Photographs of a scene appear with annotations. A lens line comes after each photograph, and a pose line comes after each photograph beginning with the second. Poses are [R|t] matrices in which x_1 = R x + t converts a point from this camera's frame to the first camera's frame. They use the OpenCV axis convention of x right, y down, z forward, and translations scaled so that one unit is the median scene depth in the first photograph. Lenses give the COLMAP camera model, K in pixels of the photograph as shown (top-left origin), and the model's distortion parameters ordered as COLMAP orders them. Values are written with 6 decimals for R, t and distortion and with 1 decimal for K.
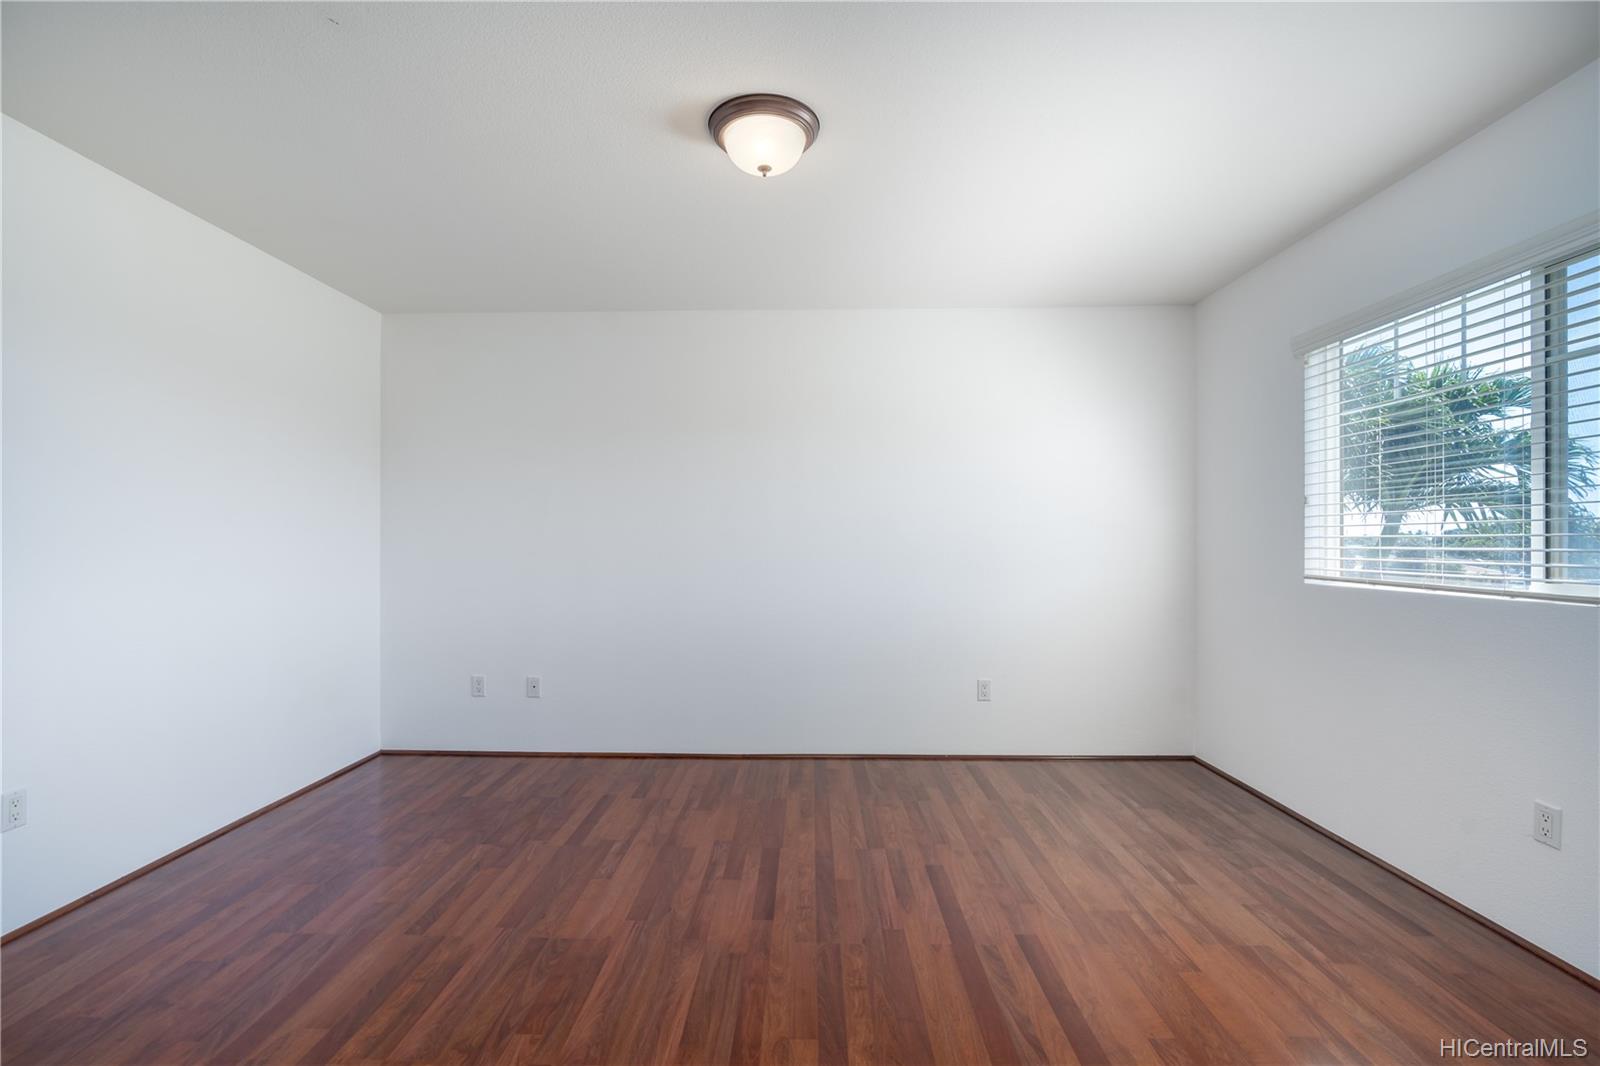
lens RADIAL K [[726.8, 0, 791.3], [0, 726.8, 536.3], [0, 0, 1]] dist [-0.012256, 0.002675]
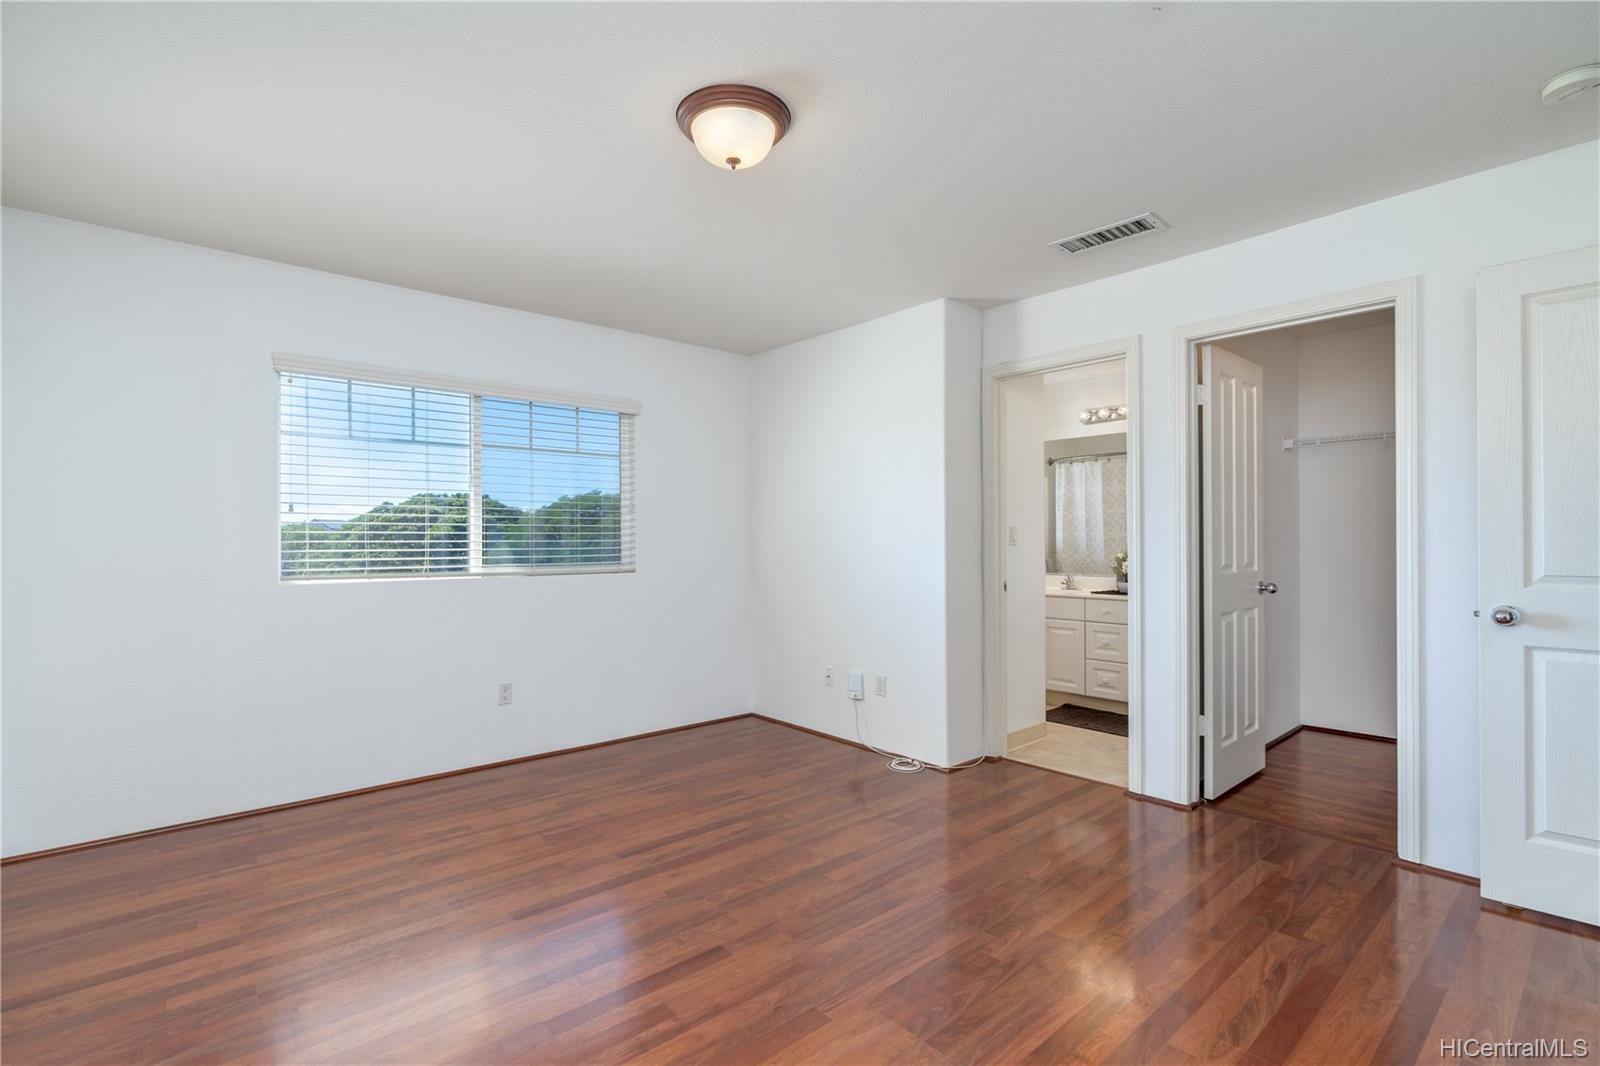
lens RADIAL K [[726.8, 0, 792.2], [0, 726.8, 537.1], [0, 0, 1]] dist [-0.012256, 0.002675]
pose [[-0.672343, 0.007379, 0.740203, -0.799440], [-0.002121, 0.999927, -0.011895, 0.009758], [-0.740237, -0.009568, -0.672278, 1.588603]]
